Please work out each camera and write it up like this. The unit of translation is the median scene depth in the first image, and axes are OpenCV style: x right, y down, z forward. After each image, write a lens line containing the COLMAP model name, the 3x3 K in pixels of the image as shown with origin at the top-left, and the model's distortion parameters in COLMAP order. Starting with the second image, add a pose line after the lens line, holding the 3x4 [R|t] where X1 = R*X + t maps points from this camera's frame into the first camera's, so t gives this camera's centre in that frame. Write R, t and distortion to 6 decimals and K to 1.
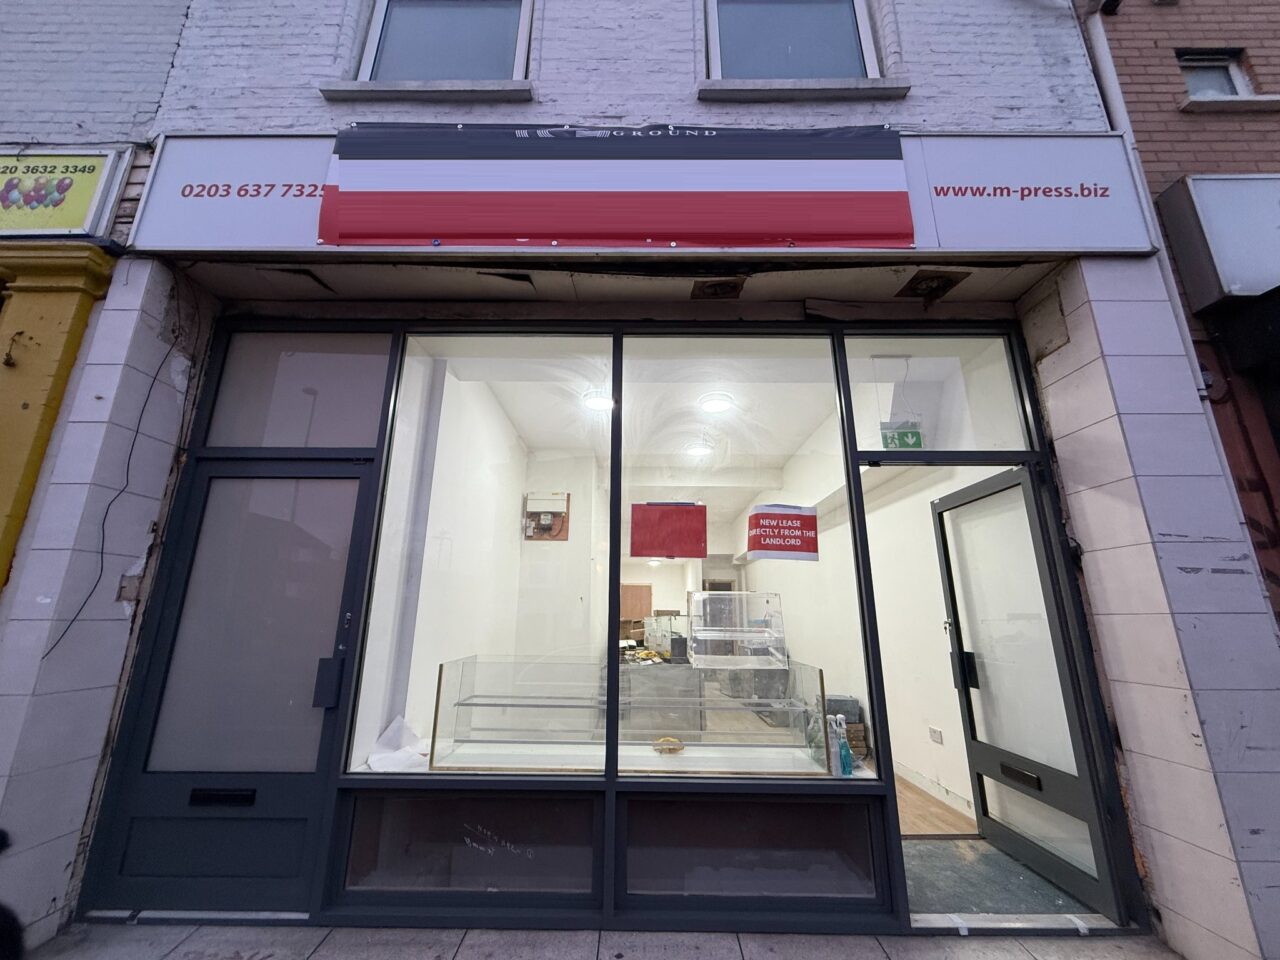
lens RADIAL K [[509.0, 0, 640.0], [0, 509.0, 480.0], [0, 0, 1]] dist [-0.000408, -0.000505]
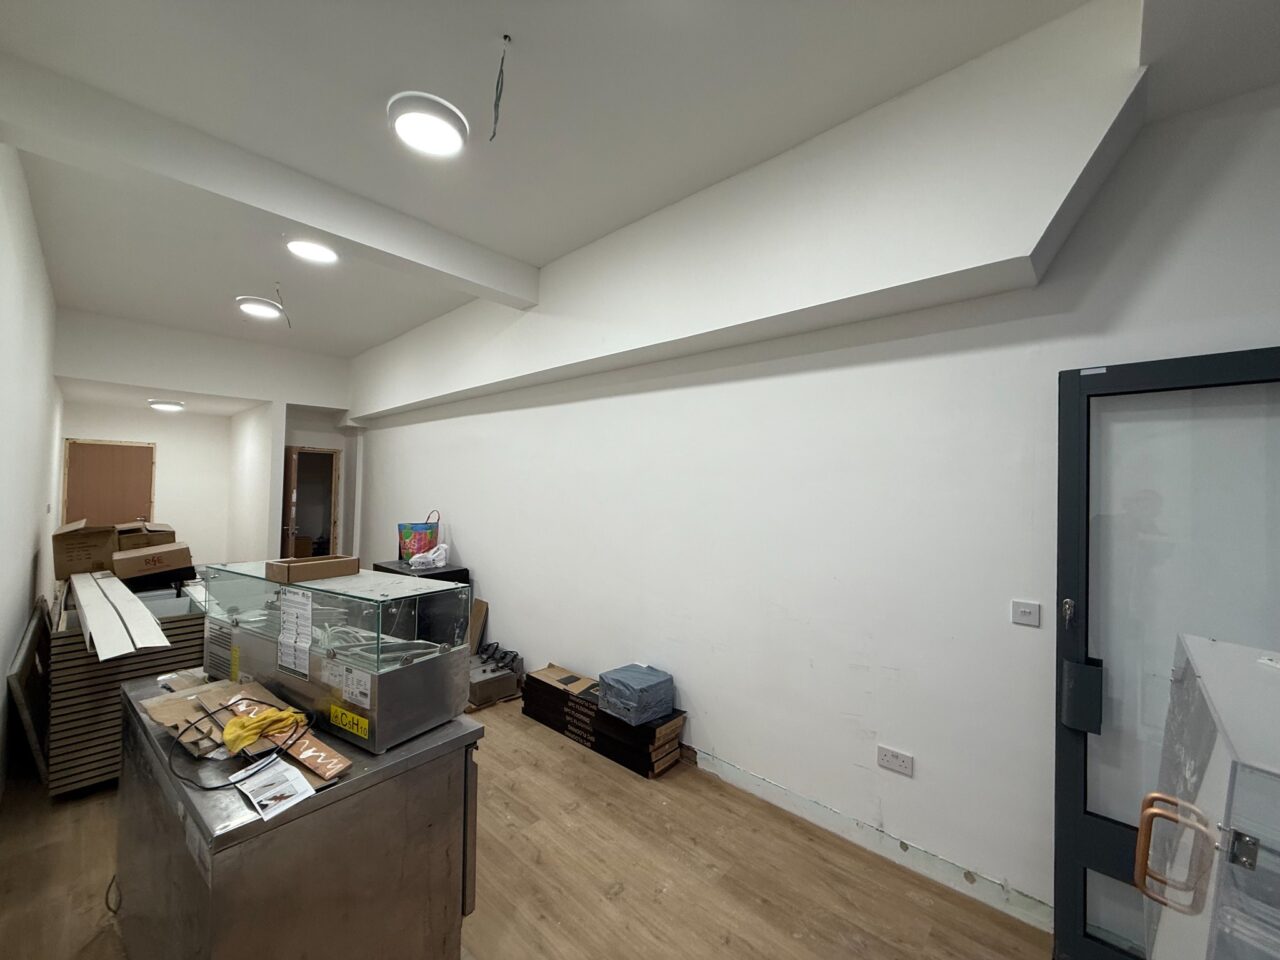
lens RADIAL K [[509.0, 0, 640.0], [0, 509.0, 480.0], [0, 0, 1]] dist [-0.000408, -0.000505]
pose [[0.680522, 0.023401, 0.732354, -0.103183], [-0.209637, 0.963928, 0.164000, 0.210656], [-0.702098, -0.265134, 0.660880, 1.296580]]
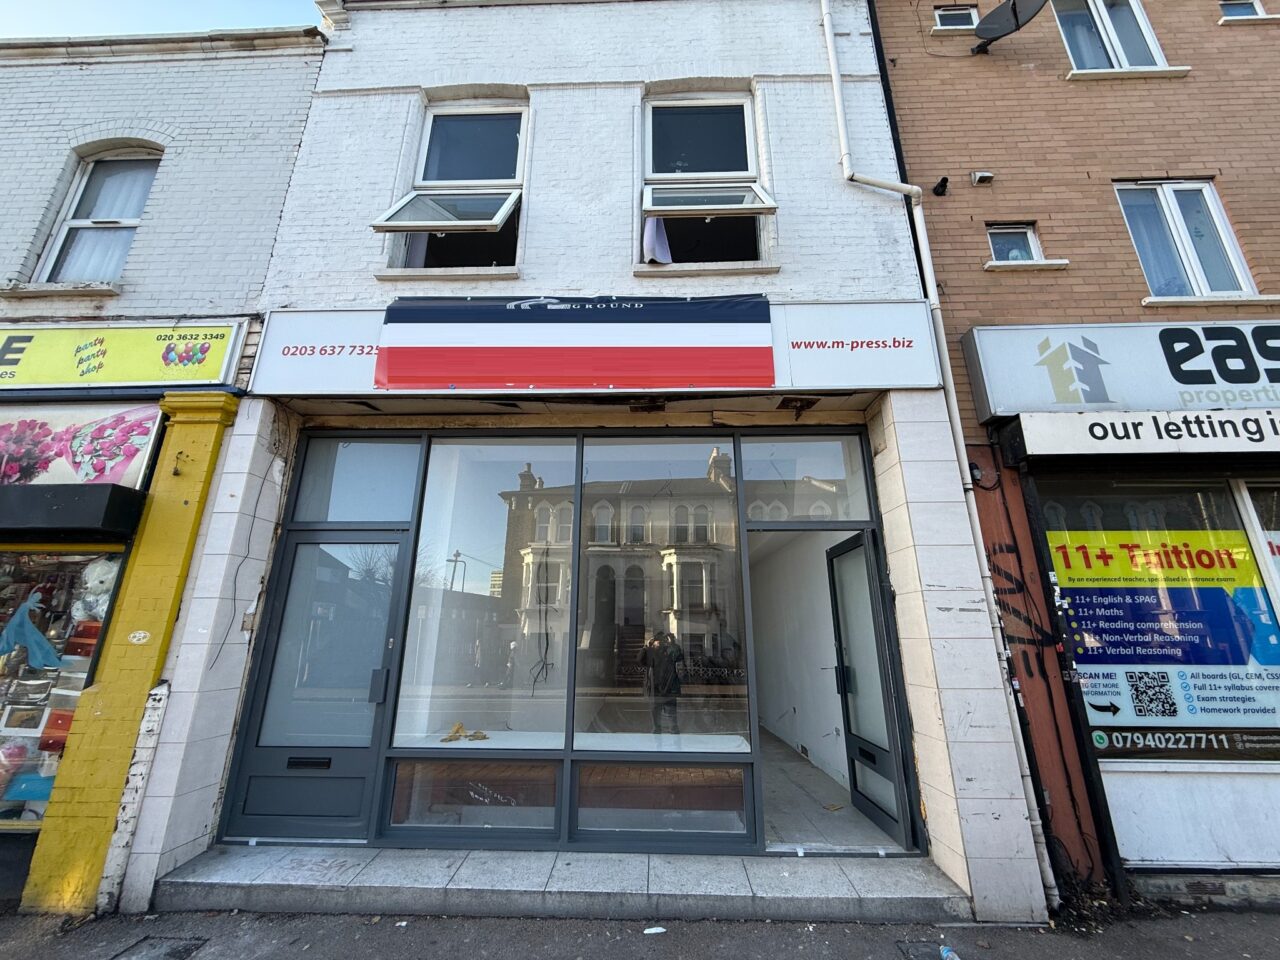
lens RADIAL K [[509.0, 0, 640.0], [0, 509.0, 480.0], [0, 0, 1]] dist [-0.000408, -0.000505]
pose [[0.999694, -0.008949, -0.023077, 0.175364], [0.008142, 0.999360, -0.034831, -0.134143], [0.023374, 0.034633, 0.999127, -0.453683]]
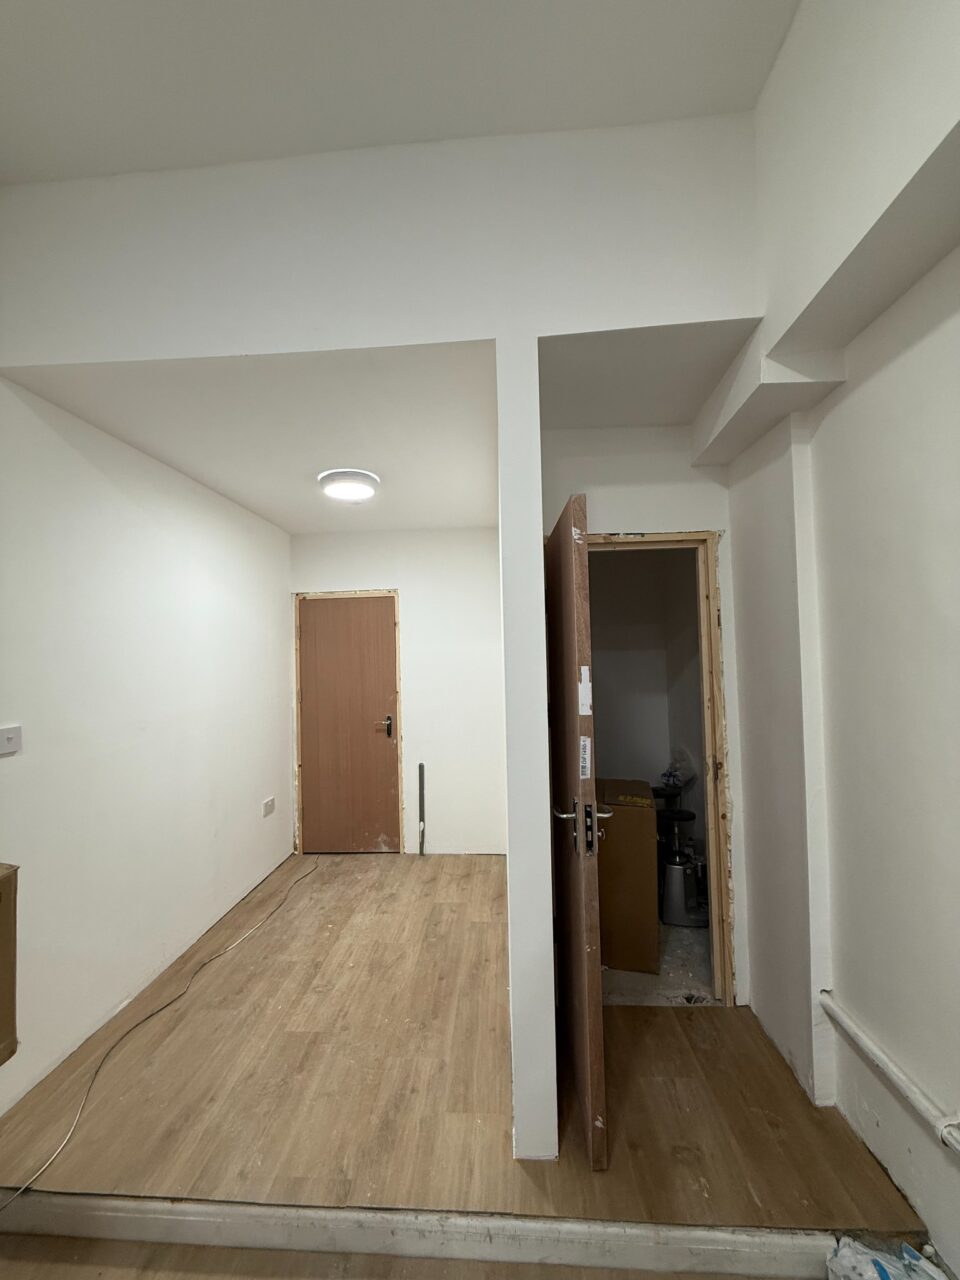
lens RADIAL K [[509.0, 0, 480.0], [0, 509.0, 640.0], [0, 0, 1]] dist [-0.000408, -0.000505]
pose [[0.998269, -0.026702, -0.052411, 0.456046], [0.037953, 0.973130, 0.227109, 0.819310], [0.044938, -0.228705, 0.972458, 3.434812]]
